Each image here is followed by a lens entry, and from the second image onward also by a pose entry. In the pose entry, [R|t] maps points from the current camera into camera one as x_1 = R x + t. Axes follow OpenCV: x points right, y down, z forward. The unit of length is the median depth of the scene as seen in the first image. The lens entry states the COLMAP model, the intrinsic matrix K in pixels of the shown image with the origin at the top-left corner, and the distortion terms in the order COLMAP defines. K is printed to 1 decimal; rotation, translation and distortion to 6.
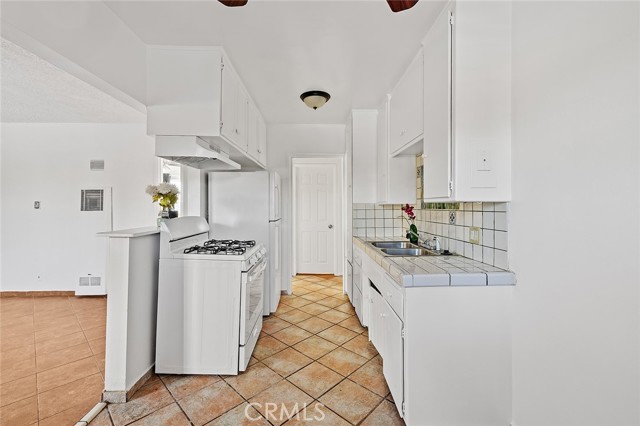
lens RADIAL K [[270.0, 0, 320.8], [0, 270.0, 206.8], [0, 0, 1]] dist [0.000622, 0.000477]
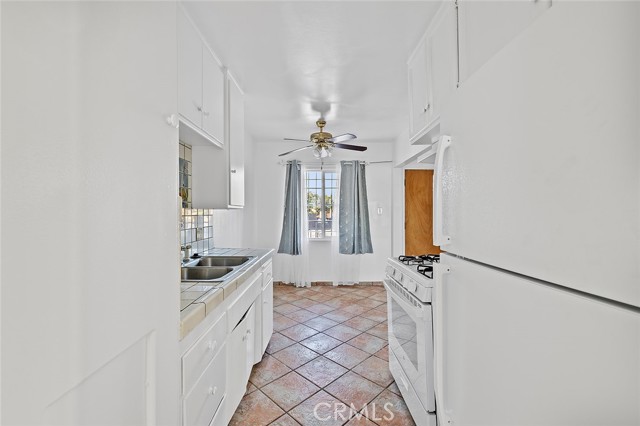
lens RADIAL K [[270.0, 0, 323.9], [0, 270.0, 210.2], [0, 0, 1]] dist [0.000622, 0.000477]
pose [[-0.999937, 0.002583, 0.010890, -0.030105], [0.002507, 0.999972, -0.007021, 0.000140], [-0.010908, -0.006993, -0.999916, 1.473265]]
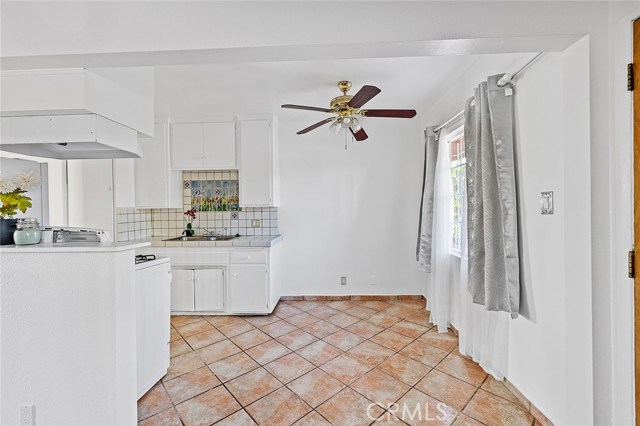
lens RADIAL K [[270.0, 0, 318.5], [0, 270.0, 209.9], [0, 0, 1]] dist [0.000622, 0.000477]
pose [[0.072972, -0.006743, 0.997311, -0.921852], [0.012056, 0.999910, 0.005879, -0.001271], [-0.997261, 0.011595, 0.073047, 0.239096]]
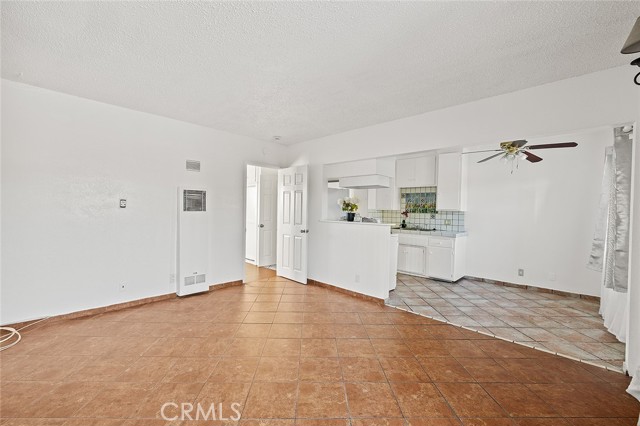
lens RADIAL K [[270.0, 0, 319.4], [0, 270.0, 212.3], [0, 0, 1]] dist [0.000622, 0.000477]
pose [[0.709047, 0.008828, 0.705106, -1.619711], [-0.022283, 0.999703, 0.009892, -0.001341], [-0.704809, -0.022726, 0.709033, -0.070619]]
